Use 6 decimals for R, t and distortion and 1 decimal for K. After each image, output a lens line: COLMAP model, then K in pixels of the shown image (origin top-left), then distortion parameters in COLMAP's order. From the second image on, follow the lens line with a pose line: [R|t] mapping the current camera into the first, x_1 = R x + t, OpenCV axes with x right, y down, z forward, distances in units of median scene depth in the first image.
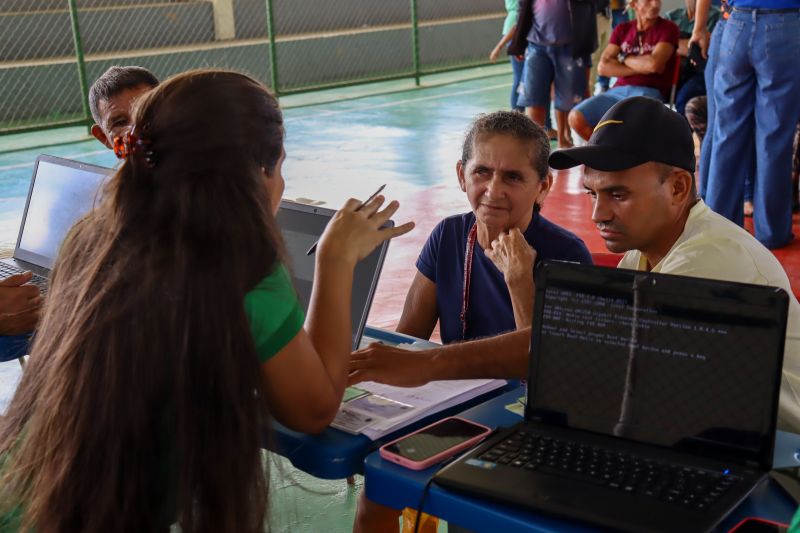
lens RADIAL K [[1279.6, 0, 400.0], [0, 1279.6, 266.5], [0, 0, 1]] dist [0.111927, 0.160542]
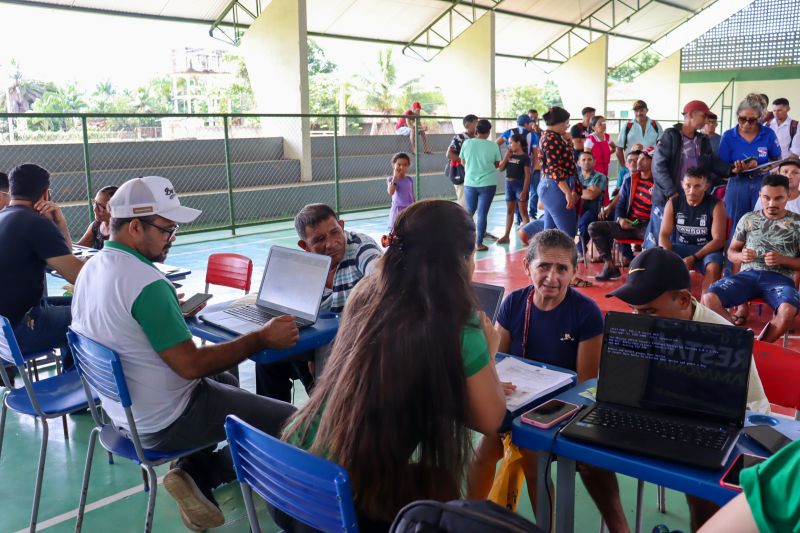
lens RADIAL K [[755.5, 0, 401.4], [0, 755.5, 276.6], [0, 0, 1]] dist [-0.146866, 0.175104]
pose [[0.999475, 0.023479, 0.022335, -0.051536], [-0.022289, 0.998392, -0.052130, 0.002161], [-0.023523, 0.051605, 0.998391, -0.006844]]
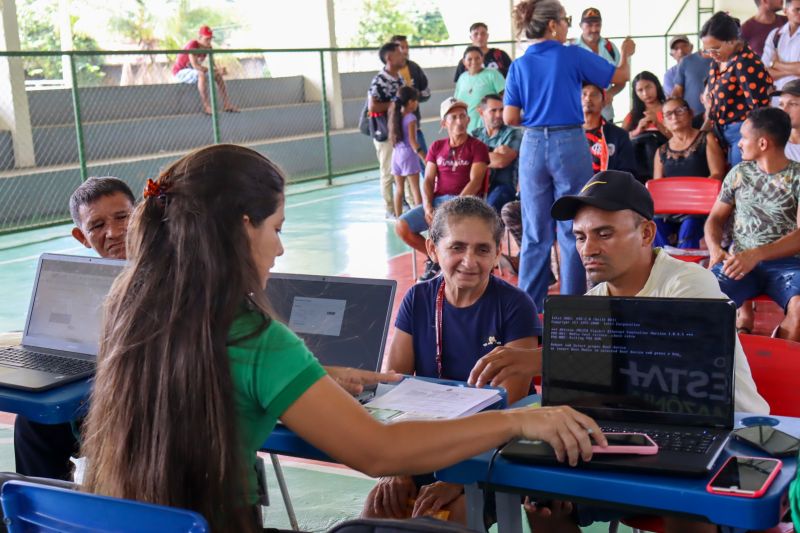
lens RADIAL K [[1279.6, 0, 400.0], [0, 1279.6, 266.5], [0, 0, 1]] dist [0.111927, 0.160542]
pose [[0.981383, -0.041948, 0.187423, -0.075439], [0.059764, 0.994107, -0.090439, 0.020142], [-0.182525, 0.099956, 0.978107, -0.074795]]
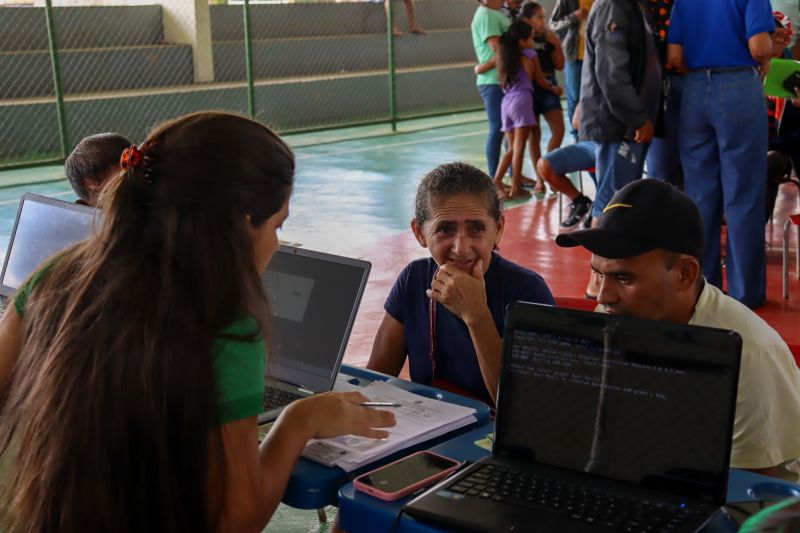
lens RADIAL K [[1279.6, 0, 400.0], [0, 1279.6, 266.5], [0, 0, 1]] dist [0.111927, 0.160542]
pose [[0.999671, 0.015779, 0.020244, -0.000506], [-0.015078, 0.999296, -0.034352, 0.000917], [-0.020772, 0.034036, 0.999205, -0.012390]]
